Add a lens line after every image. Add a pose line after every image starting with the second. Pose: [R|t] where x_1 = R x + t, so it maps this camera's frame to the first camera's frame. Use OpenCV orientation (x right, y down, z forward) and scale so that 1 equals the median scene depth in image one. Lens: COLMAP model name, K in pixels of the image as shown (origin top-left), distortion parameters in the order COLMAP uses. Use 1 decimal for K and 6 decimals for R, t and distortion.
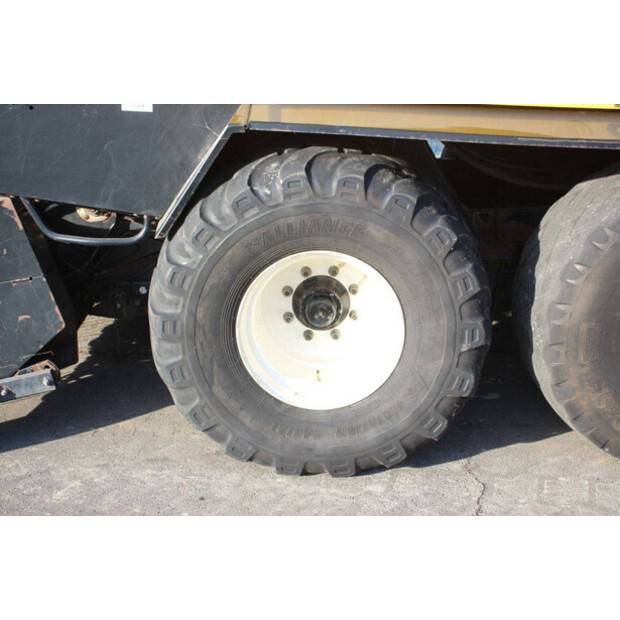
lens RADIAL K [[955.9, 0, 308.4], [0, 955.9, 310.4], [0, 0, 1]] dist [0.141981, 0.000000]
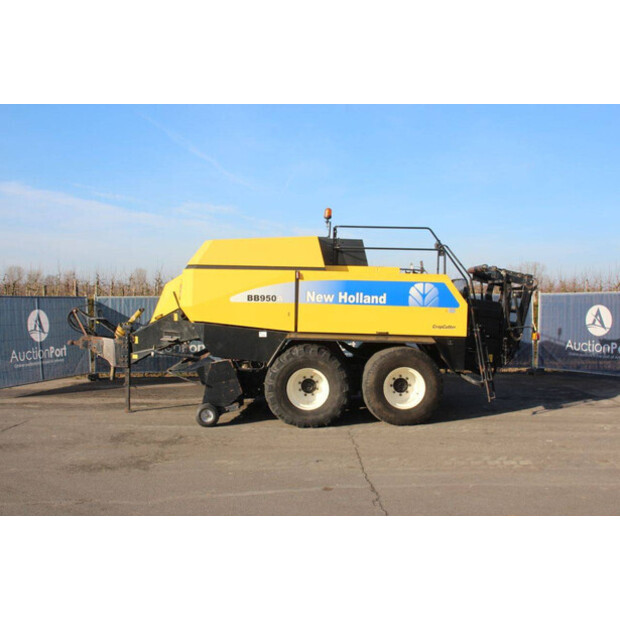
lens RADIAL K [[664.6, 0, 307.0], [0, 664.6, 307.8], [0, 0, 1]] dist [-0.031544, 0.000000]
pose [[0.999701, -0.024052, -0.004316, 0.026602], [0.021697, 0.954930, -0.296037, 0.506568], [0.011242, 0.295855, 0.955167, -1.704556]]
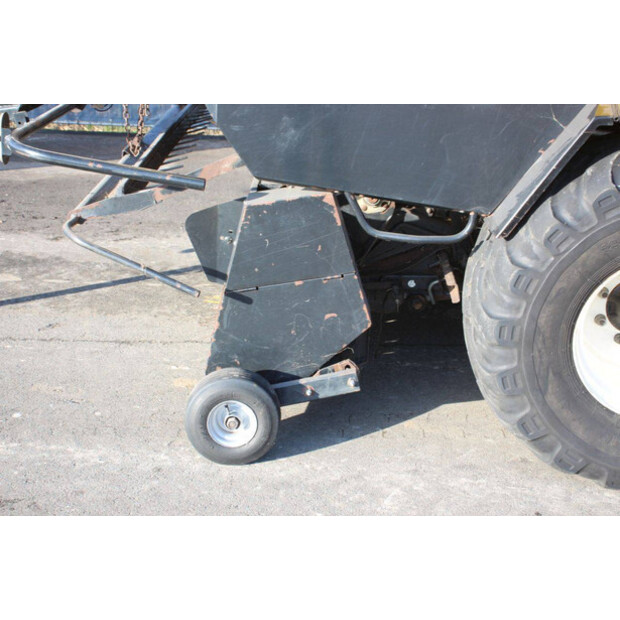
lens RADIAL K [[925.4, 0, 311.7], [0, 925.4, 308.9], [0, 0, 1]] dist [0.109193, 0.000000]
pose [[0.999706, 0.018151, -0.016064, -0.311548], [-0.017528, 0.999120, 0.038097, -0.035907], [0.016741, -0.037804, 0.999145, 0.080664]]
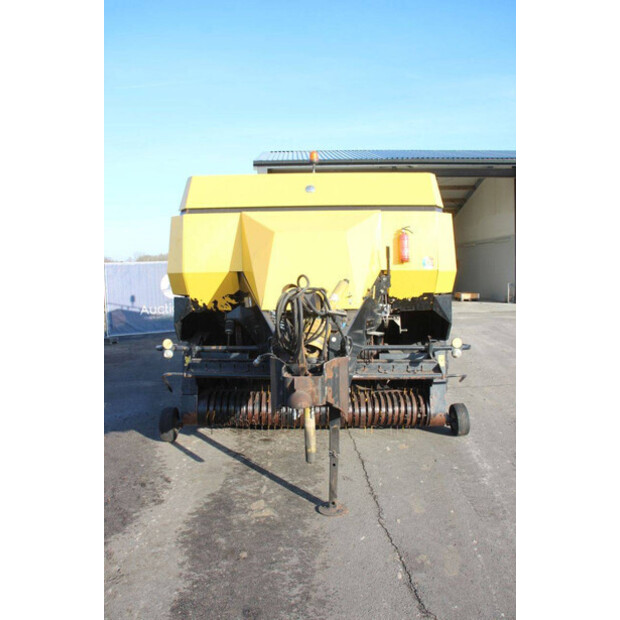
lens RADIAL K [[506.8, 0, 307.6], [0, 506.8, 311.4], [0, 0, 1]] dist [-0.132738, 0.087307]
pose [[0.003600, -0.113897, 0.993486, -1.859617], [0.327855, 0.938714, 0.106429, -0.505223], [-0.944721, 0.325336, 0.040721, 1.304354]]
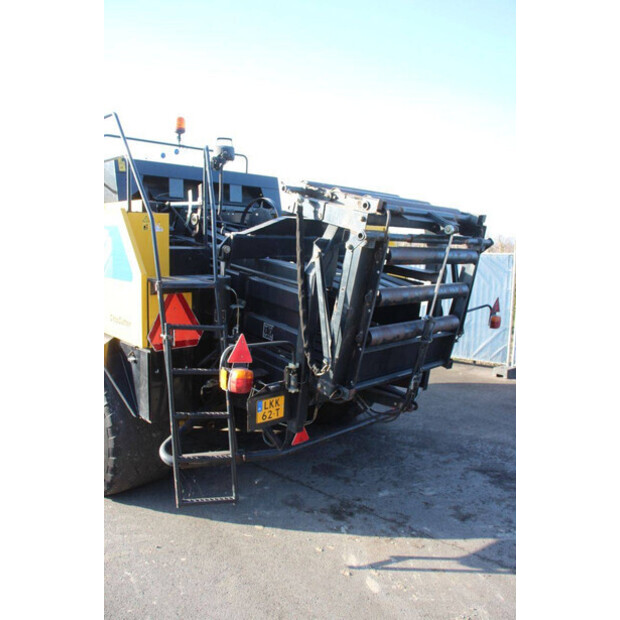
lens RADIAL K [[506.8, 0, 313.0], [0, 506.8, 307.0], [0, 0, 1]] dist [-0.132738, 0.087307]
pose [[0.719538, 0.067216, -0.691193, 1.508500], [-0.215751, 0.967690, -0.130494, -0.194659], [0.660089, 0.243020, 0.710791, 0.487666]]
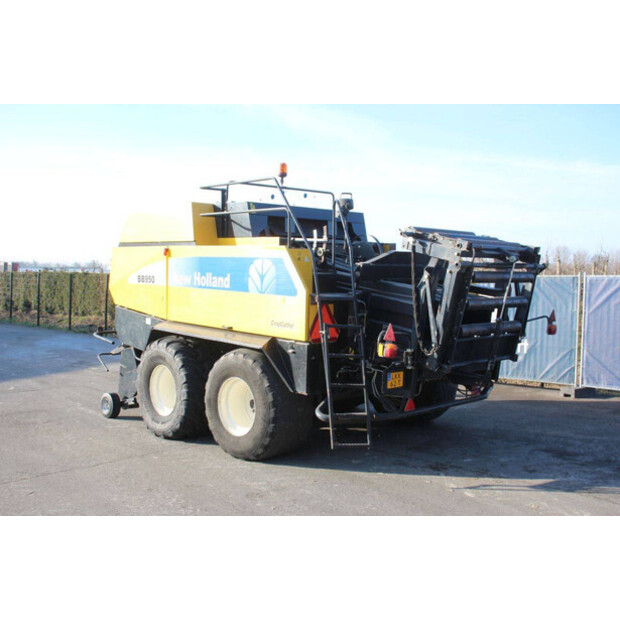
lens RADIAL K [[664.6, 0, 310.8], [0, 664.6, 309.1], [0, 0, 1]] dist [-0.031544, 0.000000]
pose [[0.696590, 0.017066, -0.717266, 1.939129], [-0.212937, 0.959591, -0.183967, 0.063237], [0.685142, 0.280882, 0.672075, -0.248795]]
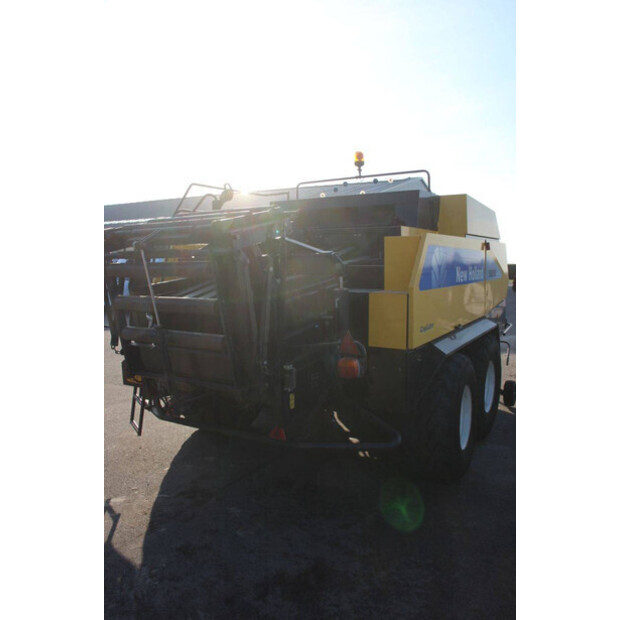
lens RADIAL K [[506.8, 0, 313.6], [0, 506.8, 311.0], [0, 0, 1]] dist [-0.132738, 0.087307]
pose [[-0.494716, 0.053510, -0.867406, 1.736282], [-0.280141, 0.935005, 0.217455, -0.684465], [0.822665, 0.350574, -0.447571, 1.992064]]
